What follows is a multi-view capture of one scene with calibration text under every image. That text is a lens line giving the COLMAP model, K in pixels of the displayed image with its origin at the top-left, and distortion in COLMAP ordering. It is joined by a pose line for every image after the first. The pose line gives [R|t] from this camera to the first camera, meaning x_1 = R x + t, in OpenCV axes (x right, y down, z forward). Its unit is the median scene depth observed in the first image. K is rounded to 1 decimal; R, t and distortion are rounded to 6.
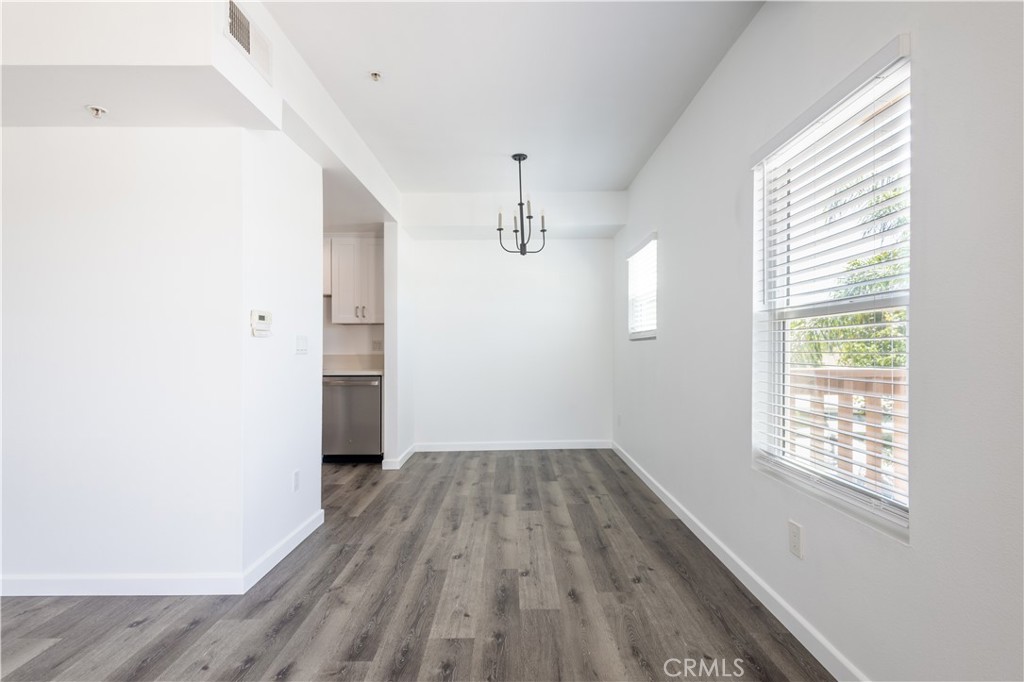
lens RADIAL K [[465.7, 0, 511.9], [0, 465.7, 344.5], [0, 0, 1]] dist [0.013657, -0.005432]
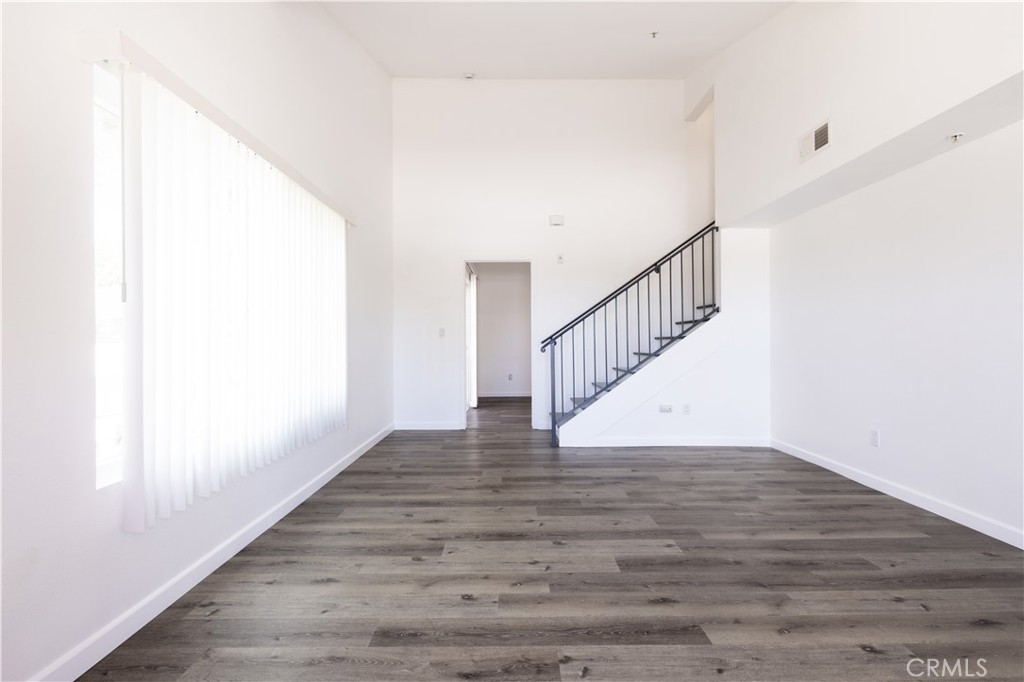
lens RADIAL K [[487.5, 0, 513.1], [0, 487.5, 336.3], [0, 0, 1]] dist [0.009478, -0.001564]
pose [[0.004011, -0.003681, -0.999985, 0.316029], [0.013212, 0.999906, -0.003627, 0.020244], [0.999905, -0.013197, 0.004060, -0.147073]]
